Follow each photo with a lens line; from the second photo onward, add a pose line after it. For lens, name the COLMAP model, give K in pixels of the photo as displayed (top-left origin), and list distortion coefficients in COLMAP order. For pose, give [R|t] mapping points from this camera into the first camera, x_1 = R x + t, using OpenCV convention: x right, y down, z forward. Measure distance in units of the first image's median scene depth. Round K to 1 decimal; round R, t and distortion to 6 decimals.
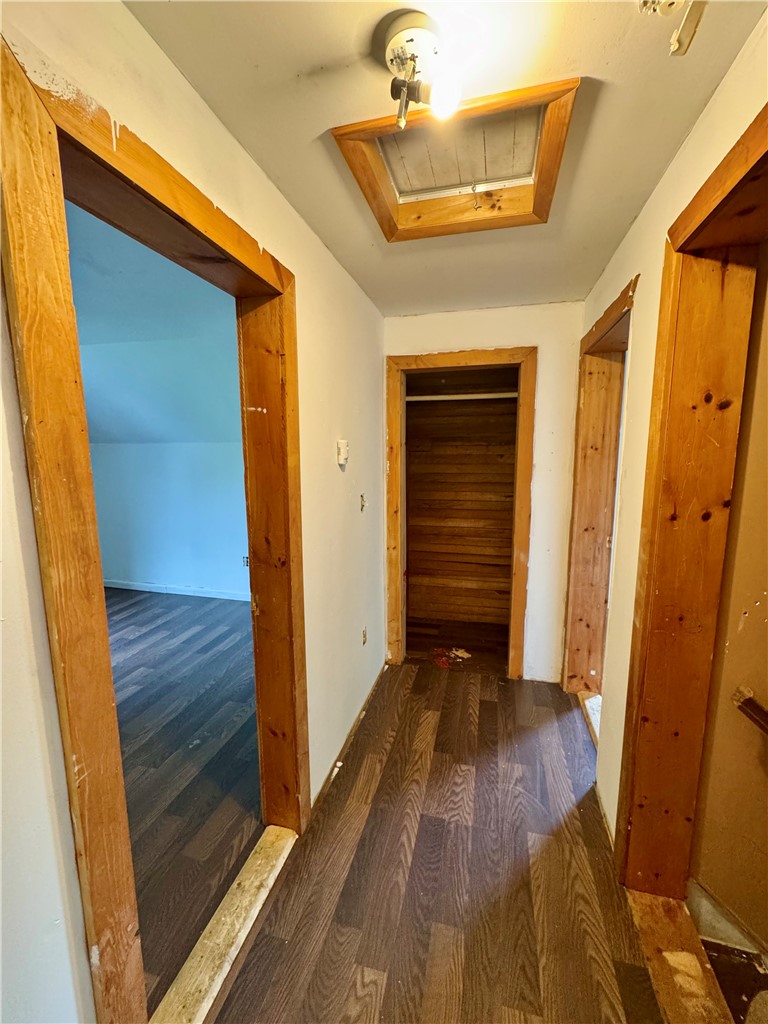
lens RADIAL K [[414.3, 0, 377.8], [0, 414.3, 508.9], [0, 0, 1]] dist [-0.001330, -0.000021]
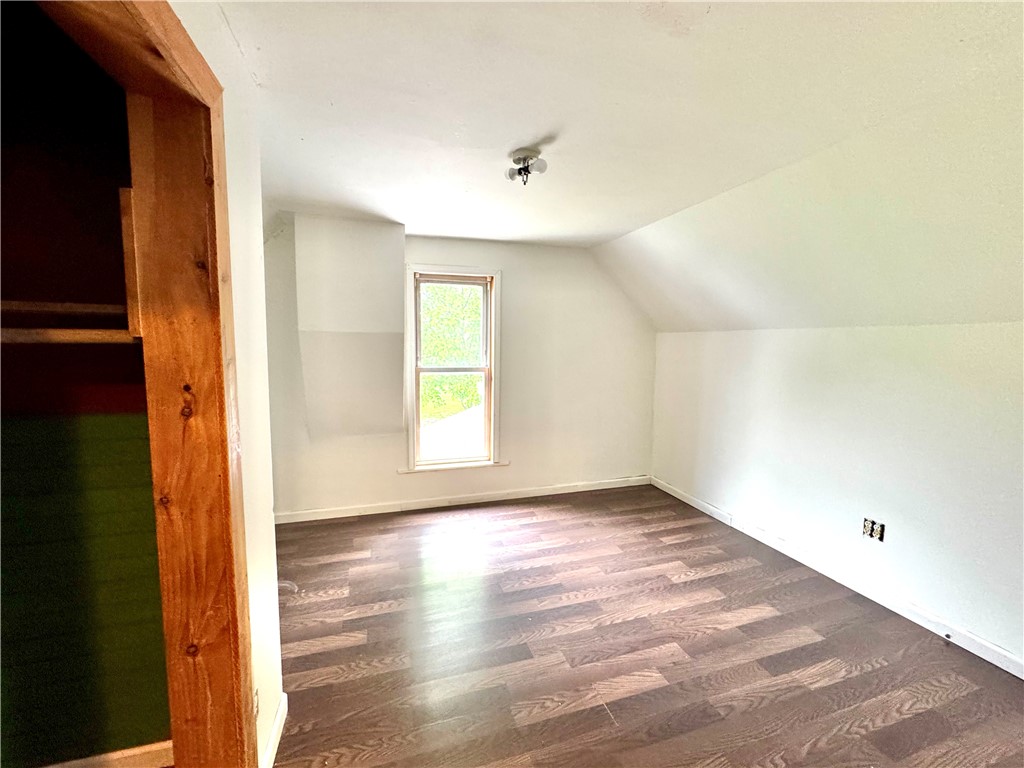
lens RADIAL K [[414.3, 0, 511.1], [0, 414.3, 378.5], [0, 0, 1]] dist [-0.001330, -0.000021]
pose [[0.532343, 0.071642, -0.843492, -0.126582], [-0.118094, 0.992954, 0.009805, -0.032882], [0.838251, 0.094392, 0.537052, 0.278609]]
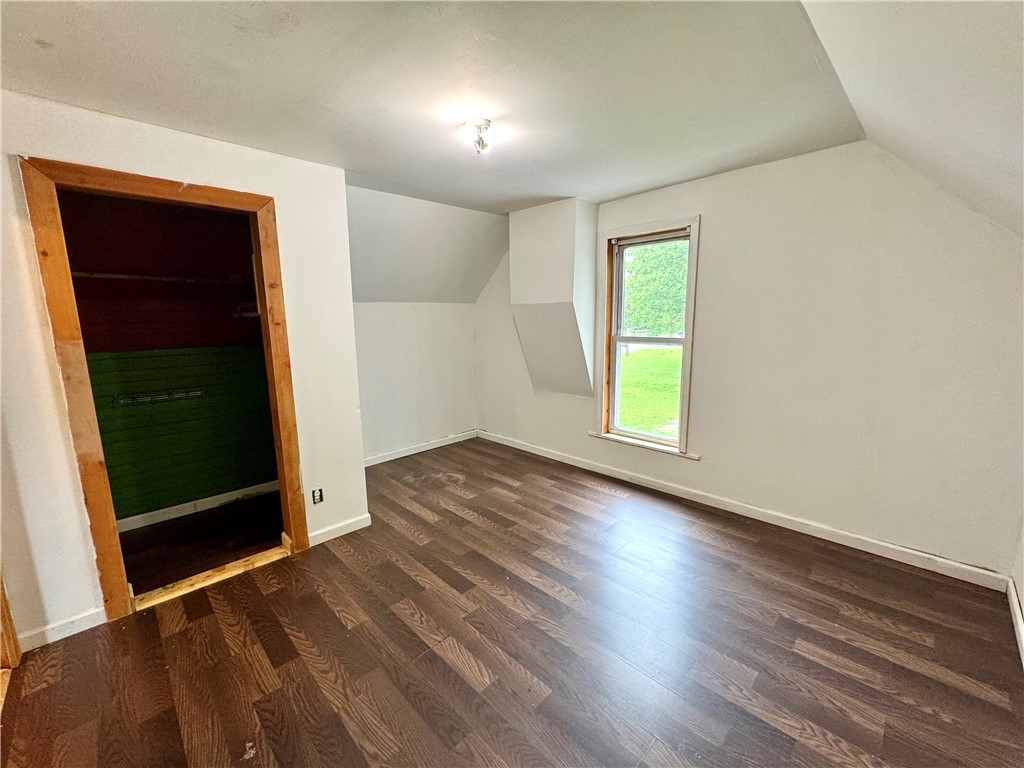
lens RADIAL K [[414.3, 0, 510.5], [0, 414.3, 381.4], [0, 0, 1]] dist [-0.001330, -0.000021]
pose [[-0.505573, 0.136961, -0.851844, -0.104624], [-0.098236, 0.971761, 0.214545, -0.108474], [0.857173, 0.192150, -0.477842, 0.932505]]
